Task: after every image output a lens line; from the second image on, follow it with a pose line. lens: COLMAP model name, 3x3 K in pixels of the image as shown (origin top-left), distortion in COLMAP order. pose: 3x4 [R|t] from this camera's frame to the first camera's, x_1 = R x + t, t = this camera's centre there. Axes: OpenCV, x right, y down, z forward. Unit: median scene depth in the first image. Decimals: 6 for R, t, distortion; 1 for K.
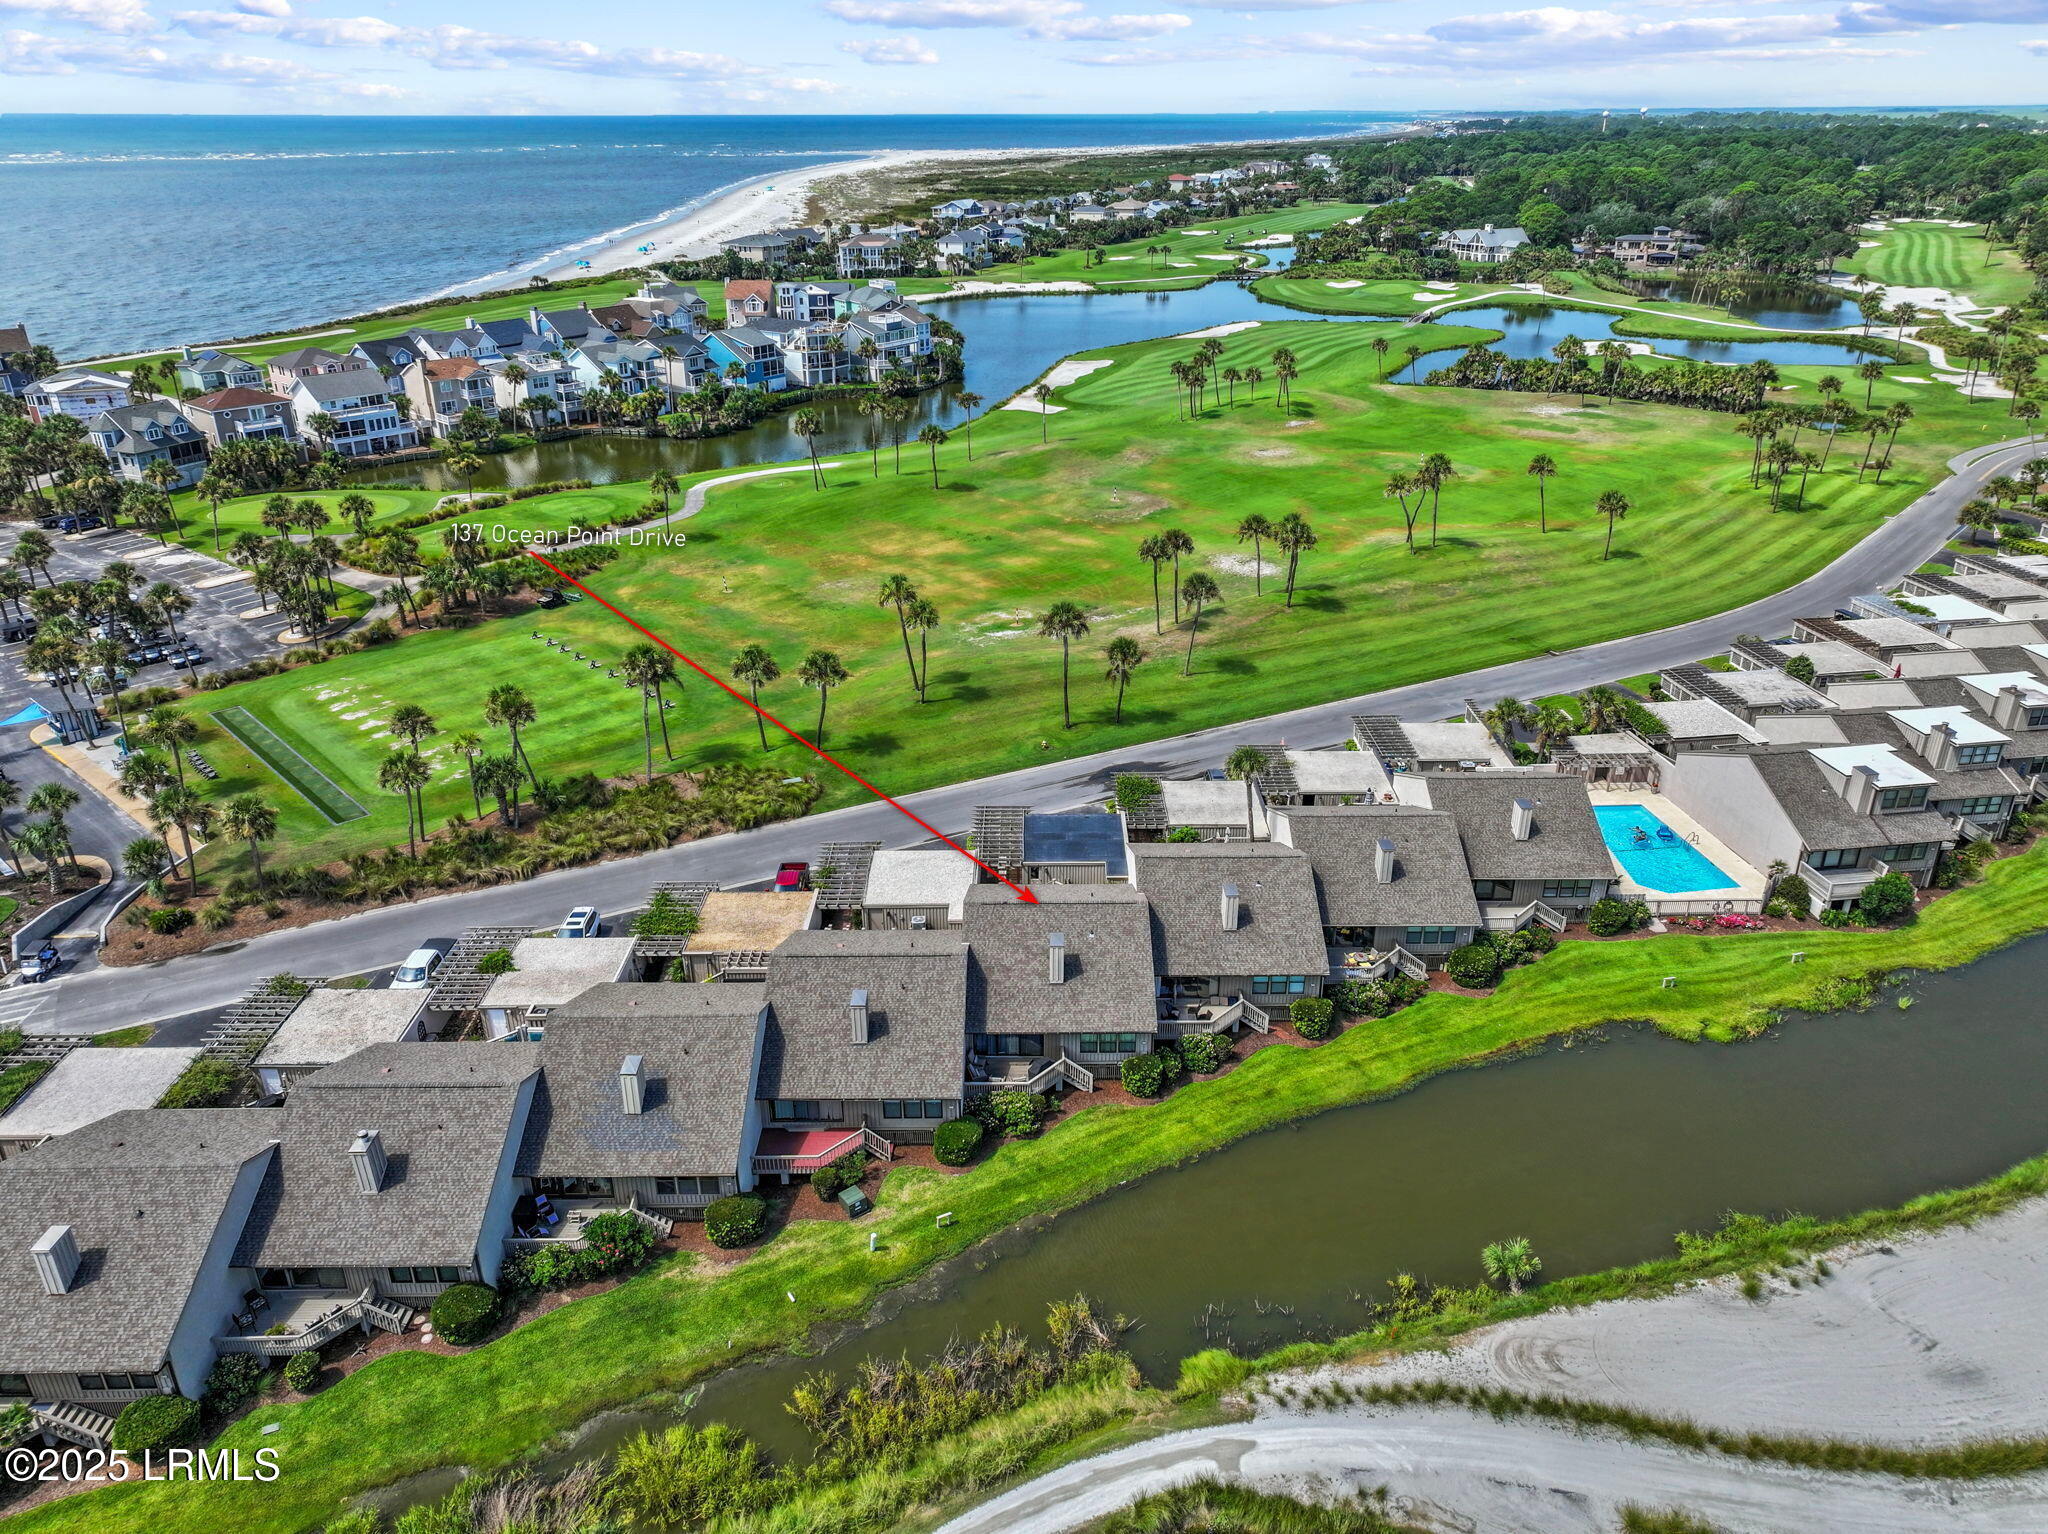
lens RADIAL K [[1332.4, 0, 1023.2], [0, 1332.4, 837.3], [0, 0, 1]] dist [-0.001335, 0.008839]
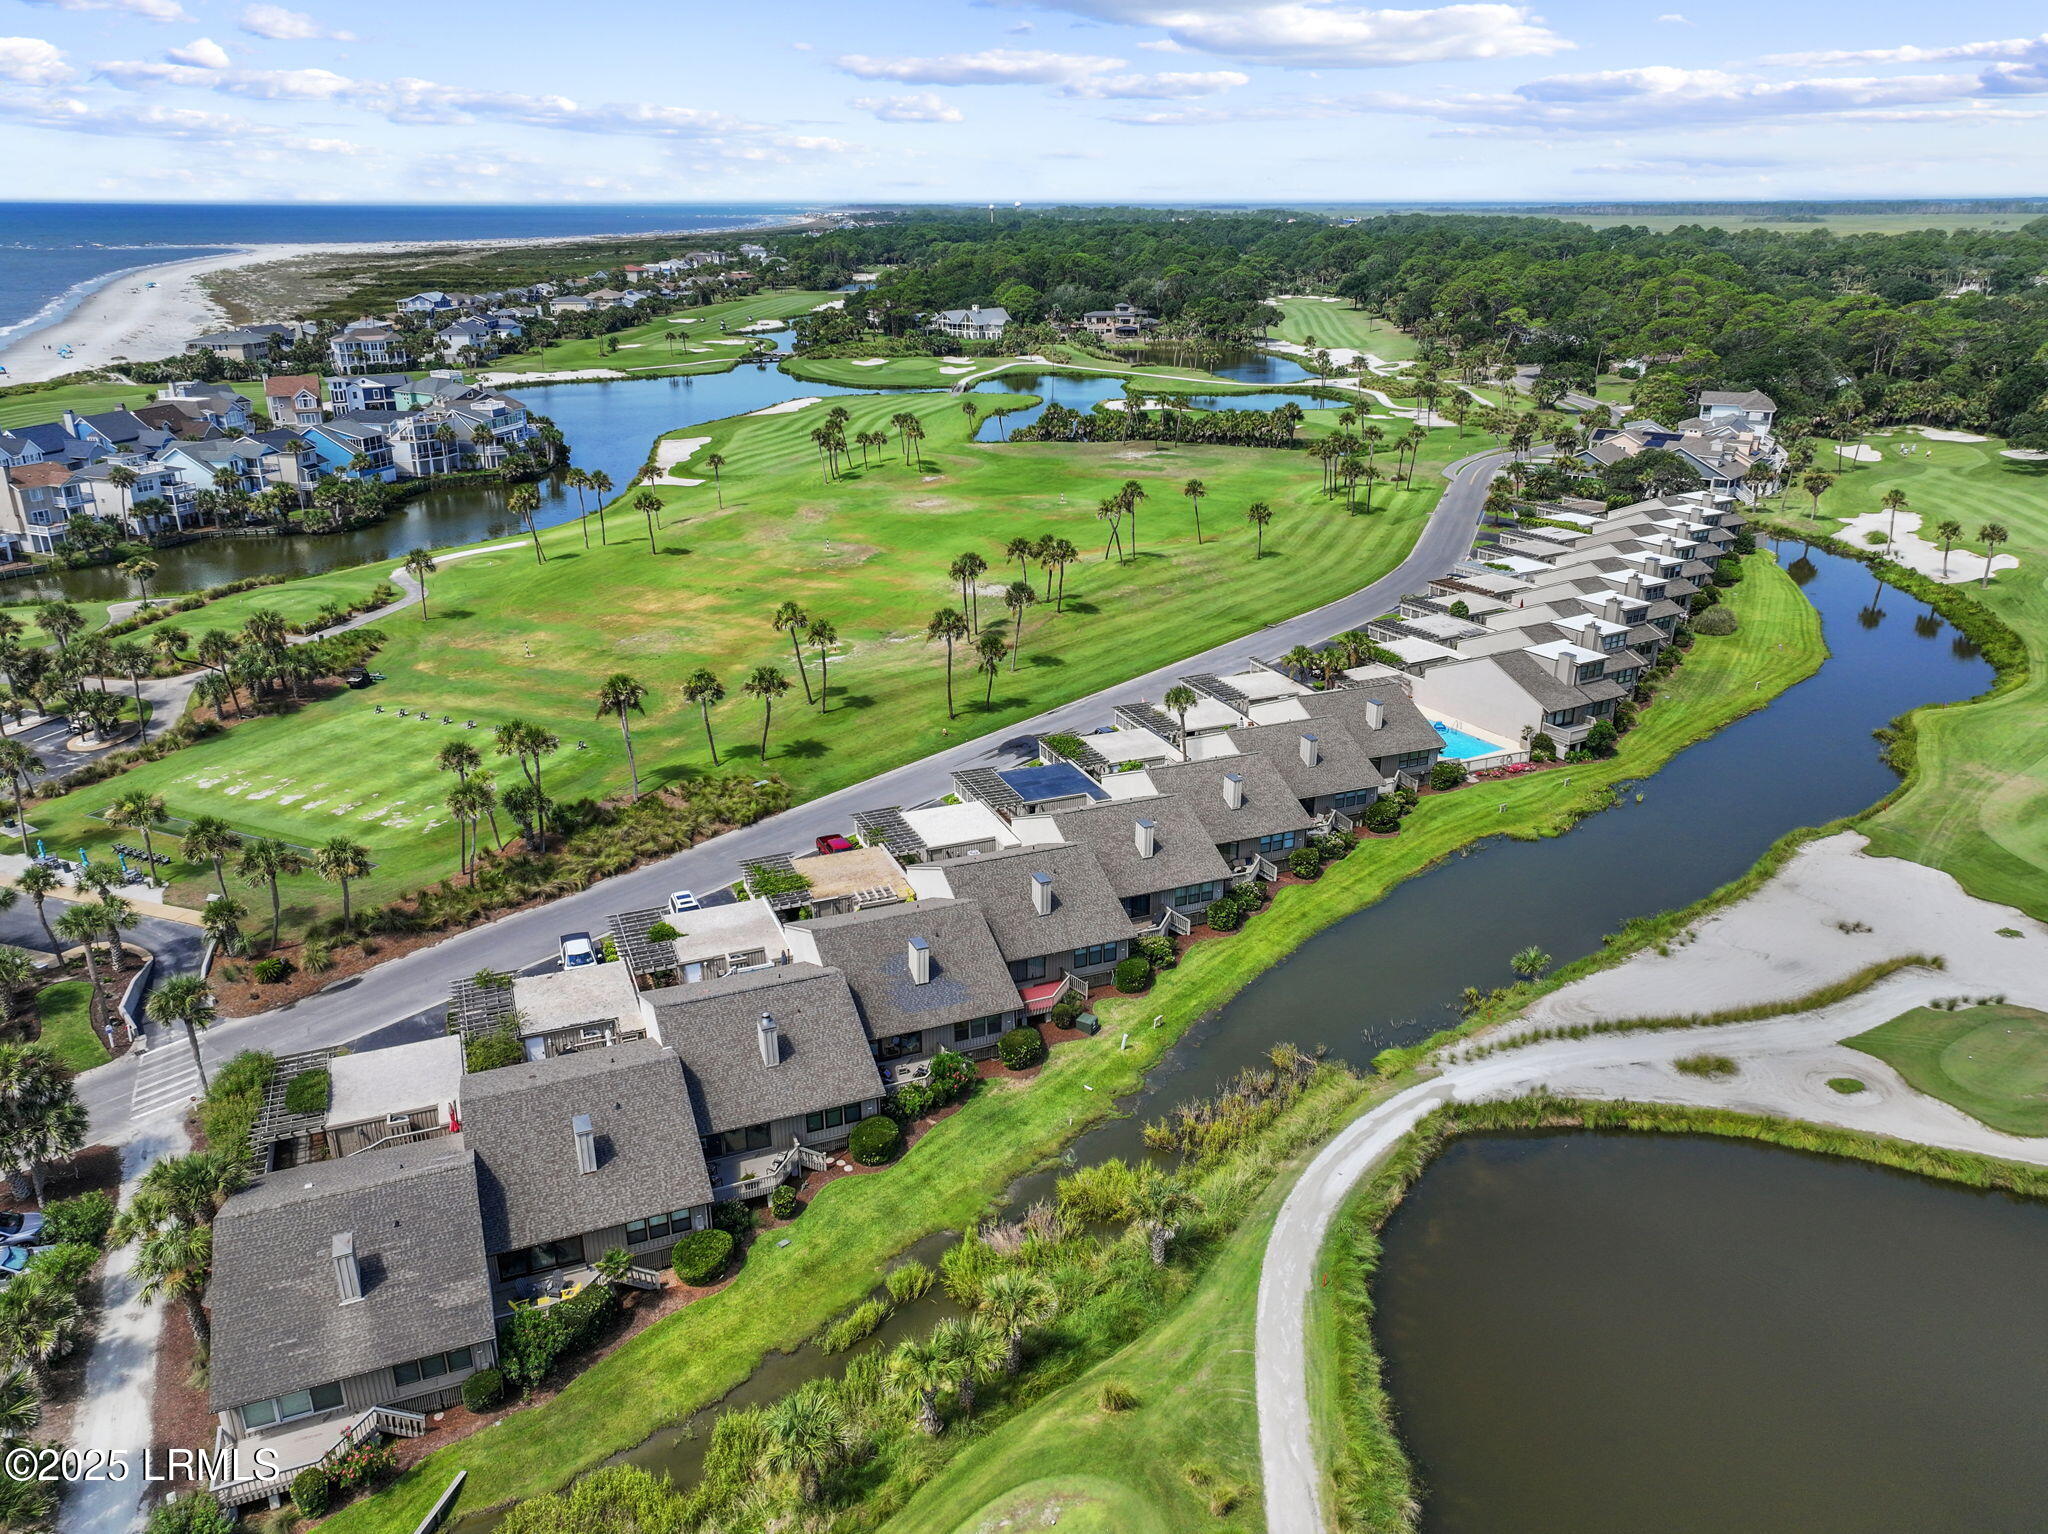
lens RADIAL K [[1500.0, 0, 1024.0], [0, 1500.0, 767.0], [0, 0, 1]] dist [-0.000205, 0.005001]
pose [[0.918579, -0.136117, 0.371060, -0.190091], [0.186432, 0.977042, -0.103113, 0.048812], [-0.348506, 0.163895, 0.922866, -0.088647]]
